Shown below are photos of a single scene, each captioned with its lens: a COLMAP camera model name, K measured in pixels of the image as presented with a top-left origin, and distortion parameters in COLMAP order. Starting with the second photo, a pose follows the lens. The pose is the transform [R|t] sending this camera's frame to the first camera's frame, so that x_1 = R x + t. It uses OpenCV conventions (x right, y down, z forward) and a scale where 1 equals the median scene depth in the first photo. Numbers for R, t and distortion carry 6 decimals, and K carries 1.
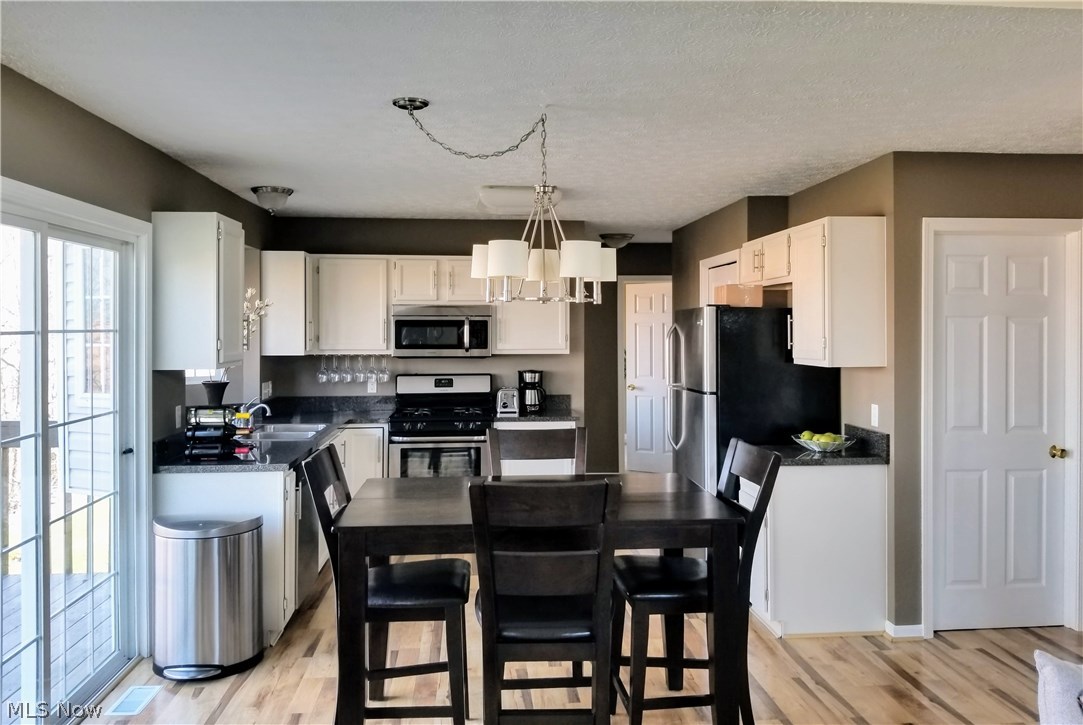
lens RADIAL K [[870.1, 0, 536.0], [0, 870.1, 335.7], [0, 0, 1]] dist [0.078613, -0.023272]
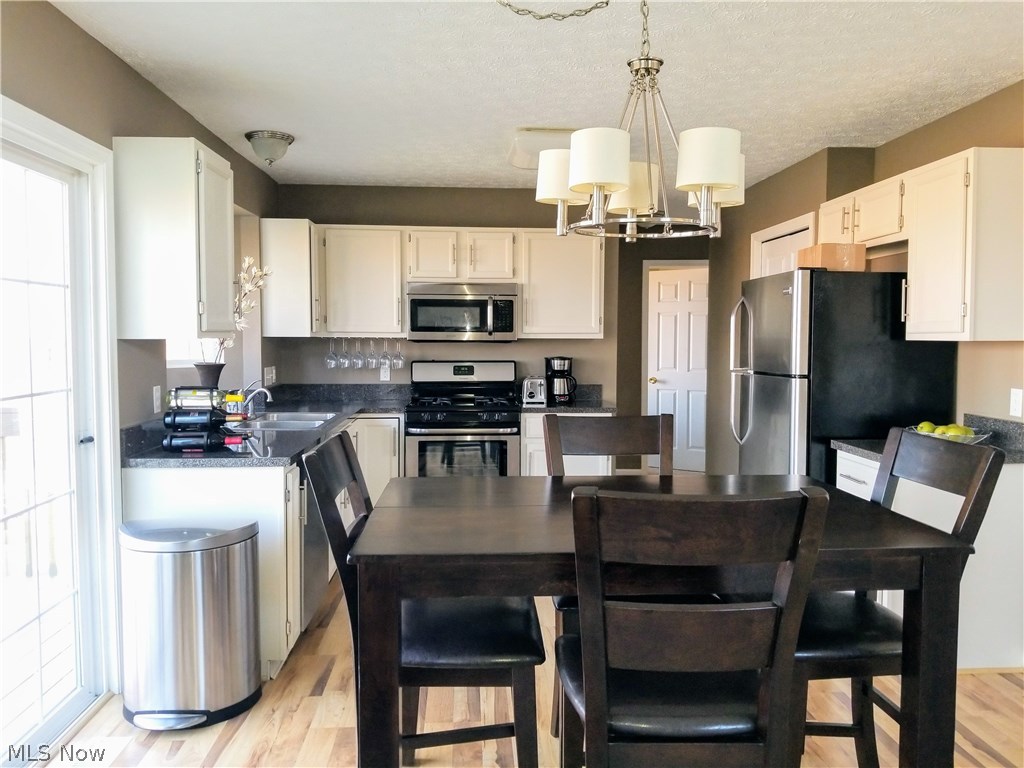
lens RADIAL K [[819.1, 0, 511.7], [0, 819.1, 384.2], [0, 0, 1]] dist [0.070914, -0.042204]
pose [[0.999734, 0.004951, -0.022510, -0.058733], [-0.003697, 0.998456, 0.055423, 0.034192], [0.022750, -0.055325, 0.998209, 0.240075]]
